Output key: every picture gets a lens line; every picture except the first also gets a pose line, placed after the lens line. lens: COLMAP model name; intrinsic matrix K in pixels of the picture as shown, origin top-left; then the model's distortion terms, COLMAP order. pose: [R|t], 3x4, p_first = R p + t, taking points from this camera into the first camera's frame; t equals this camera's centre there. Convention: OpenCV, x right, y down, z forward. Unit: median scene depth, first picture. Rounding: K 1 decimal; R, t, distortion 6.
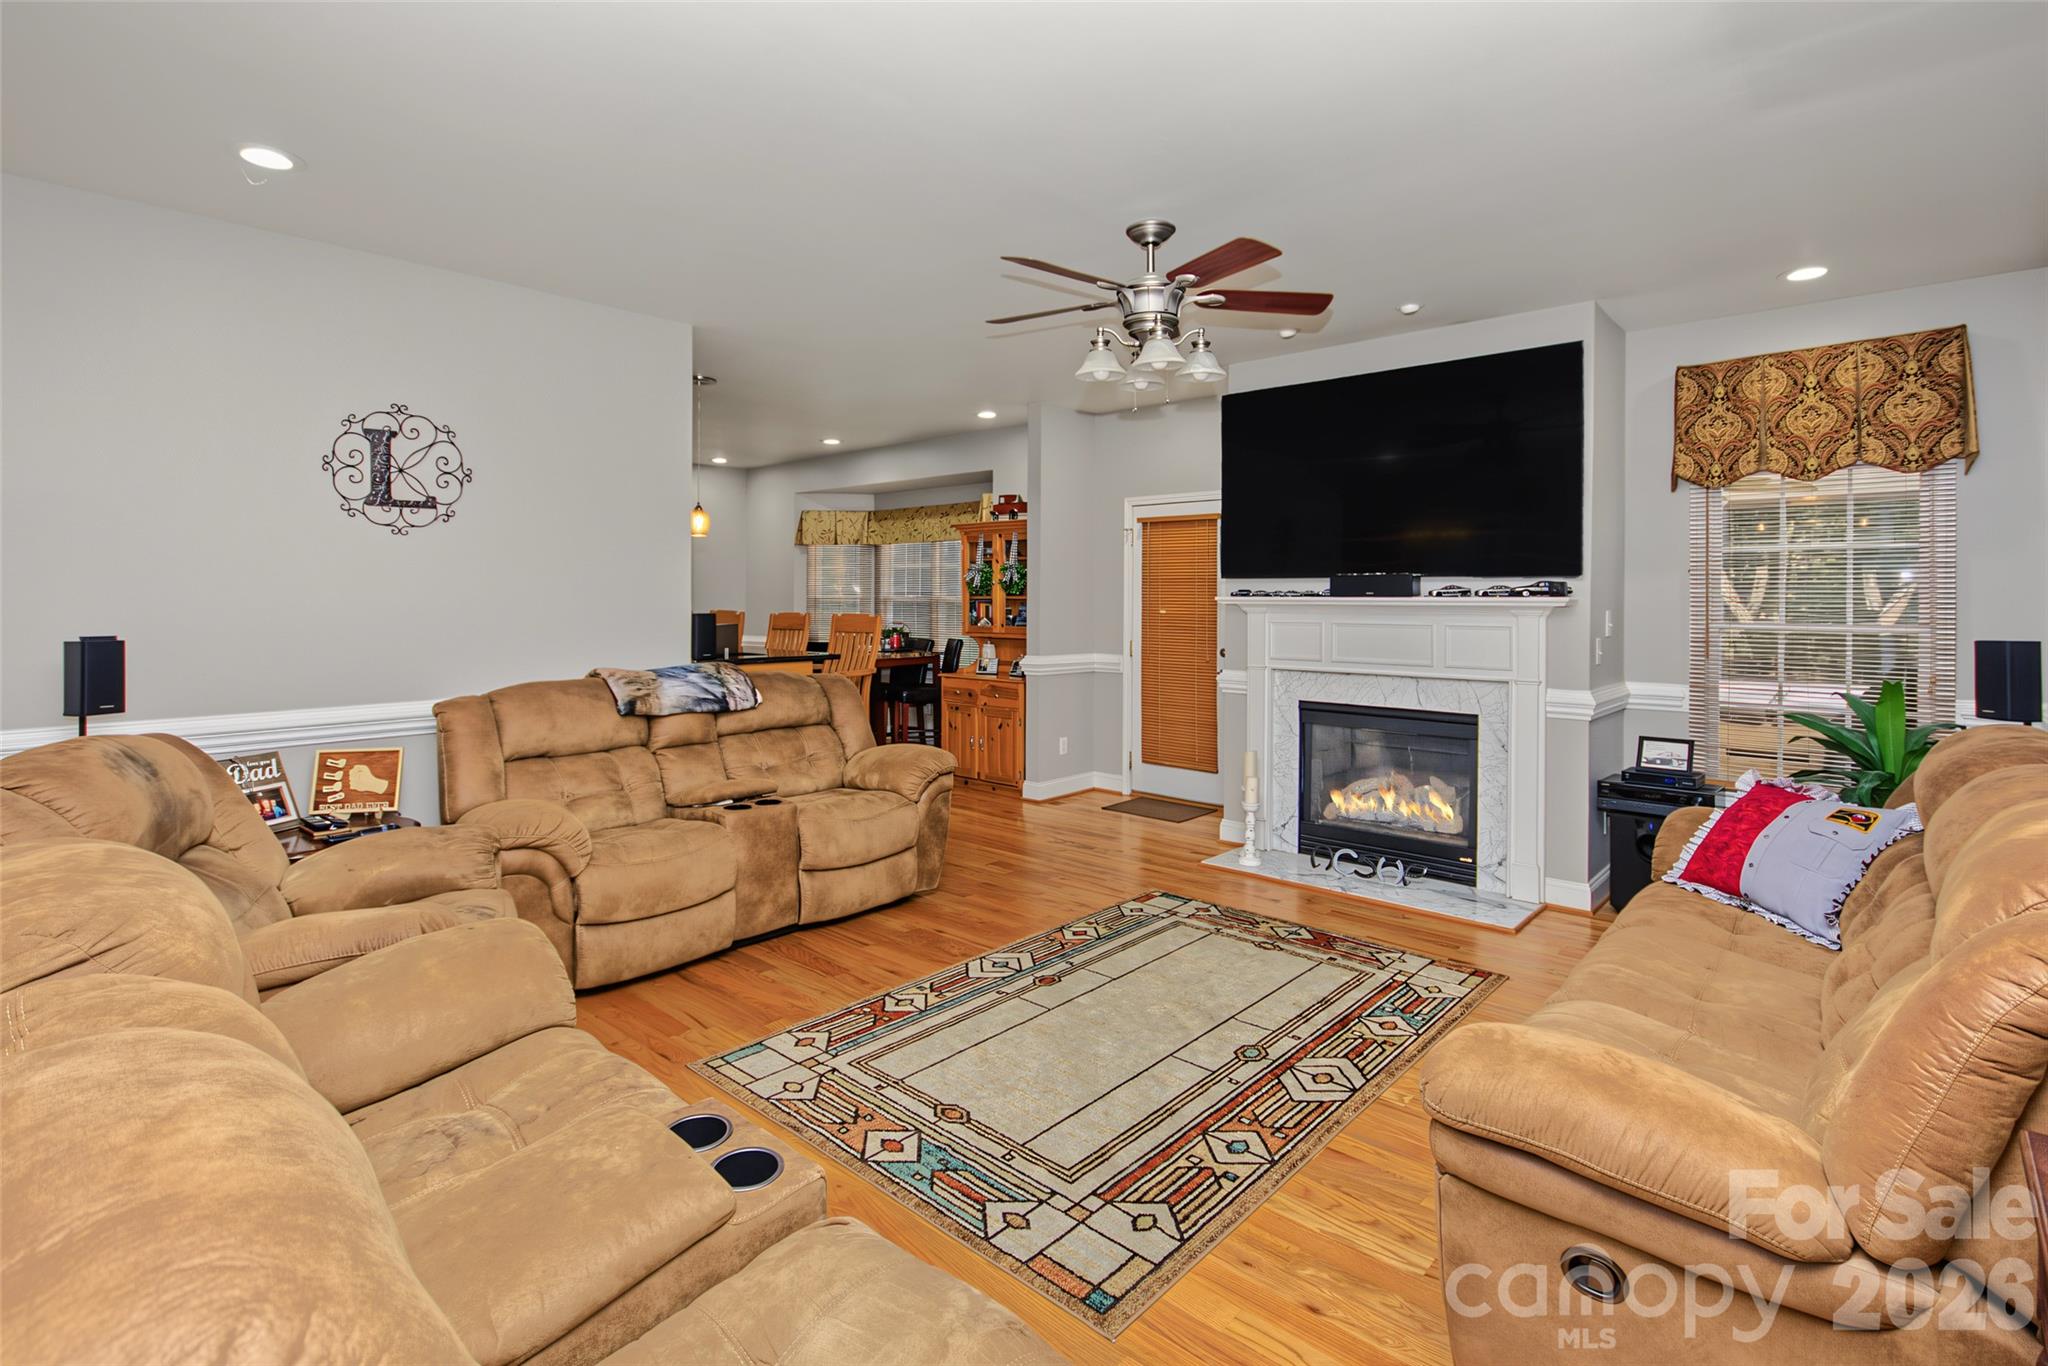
lens RADIAL K [[967.4, 0, 1016.4], [0, 967.4, 603.8], [0, 0, 1]] dist [-0.004954, -0.000453]
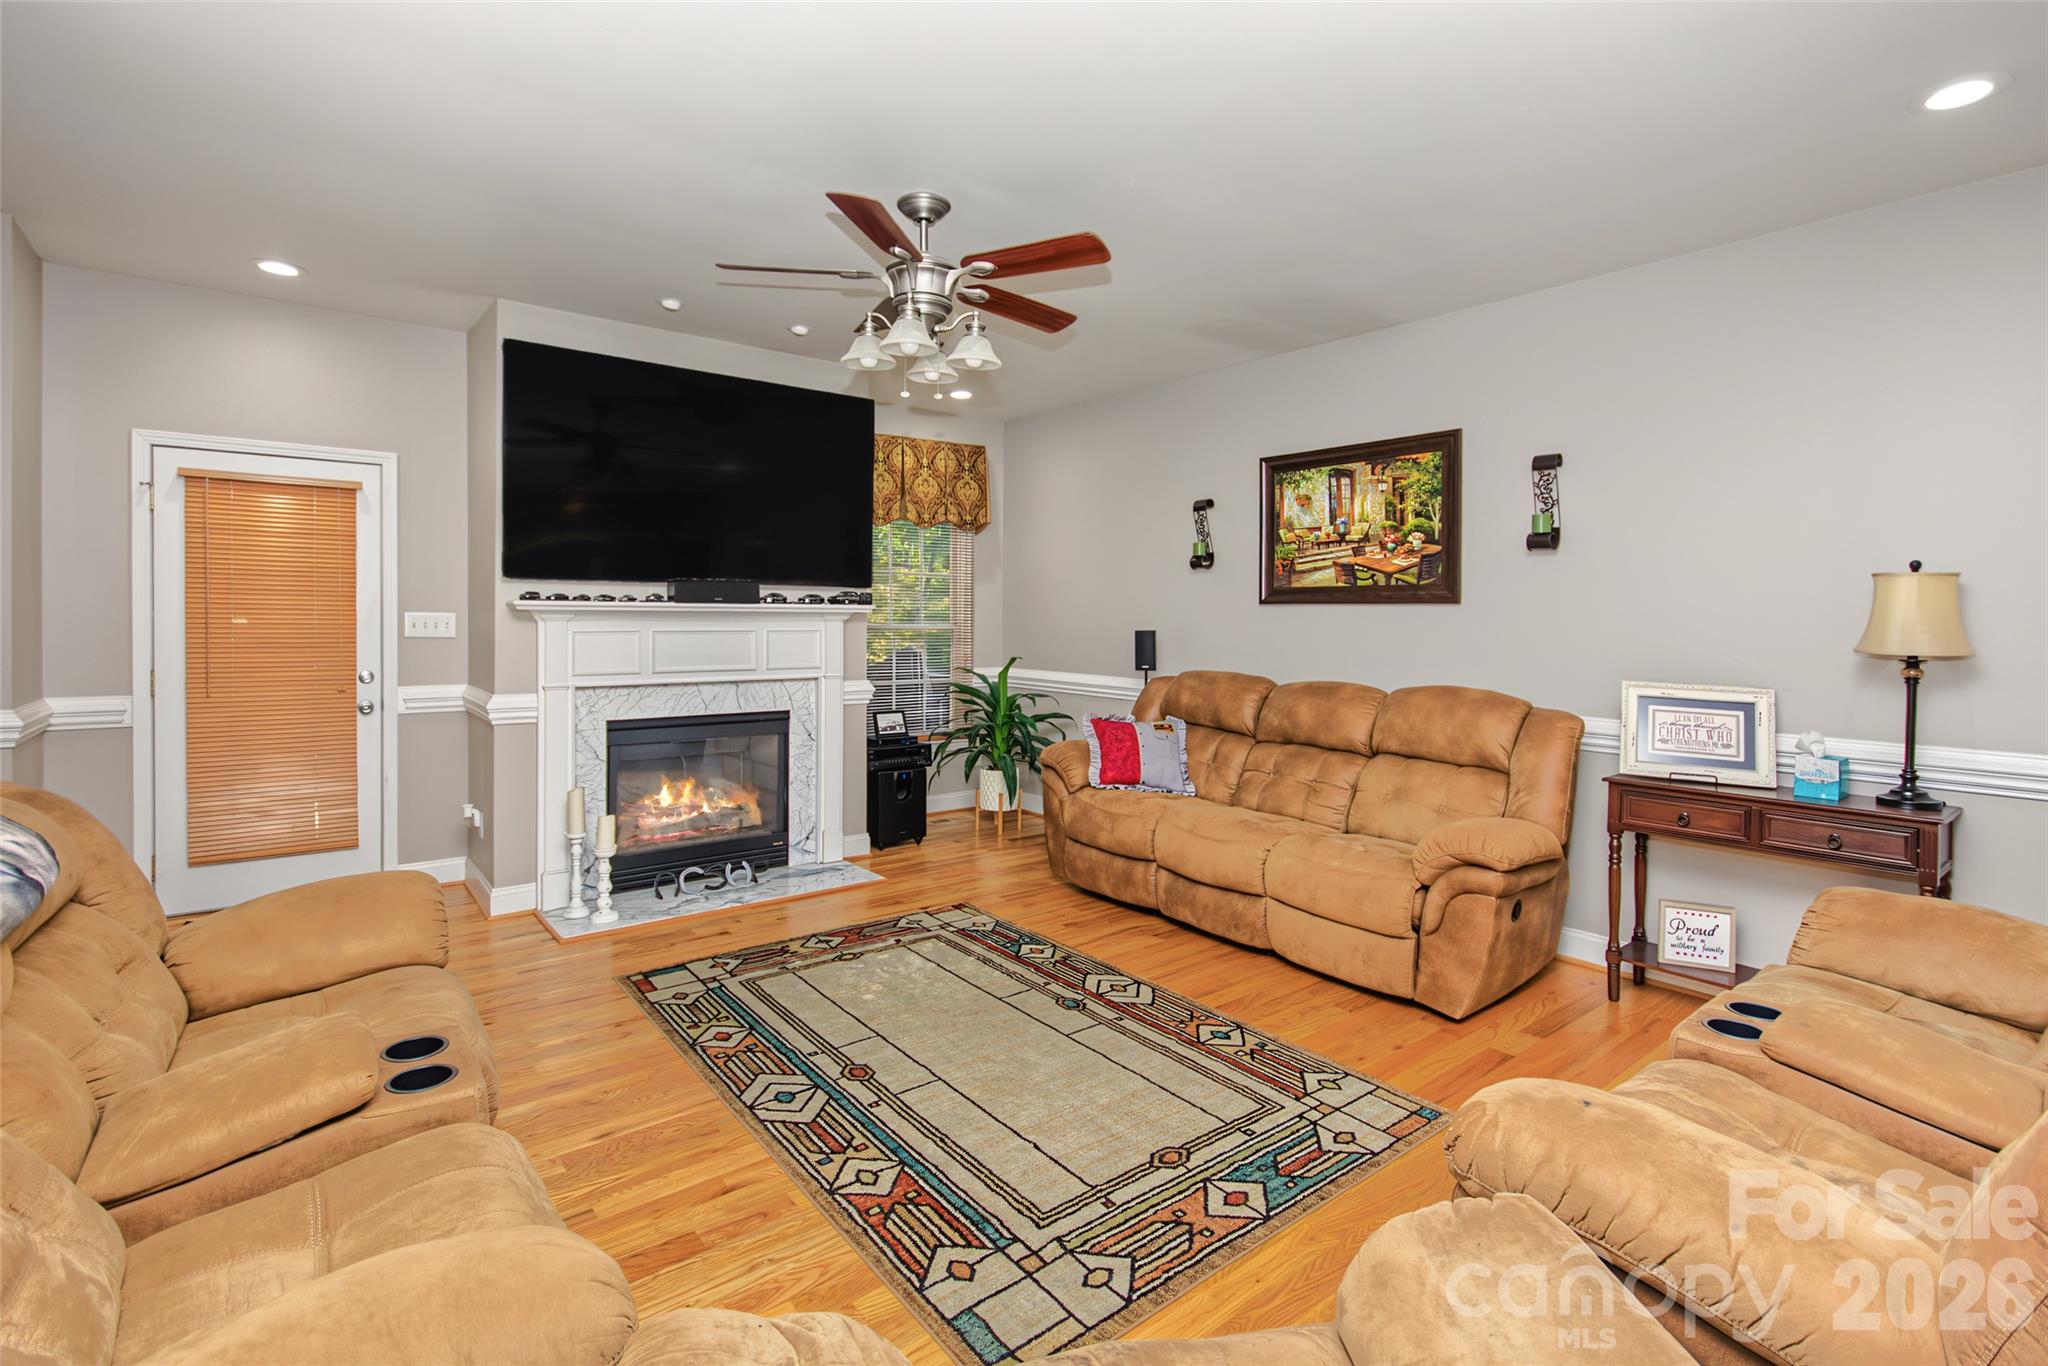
lens RADIAL K [[952.1, 0, 1011.8], [0, 952.1, 635.2], [0, 0, 1]] dist [-0.003114, 0.000347]
pose [[0.166866, -0.023335, 0.985703, -0.665896], [-0.002252, 0.999708, 0.024047, 0.001665], [-0.985977, -0.006233, 0.166765, 0.676898]]
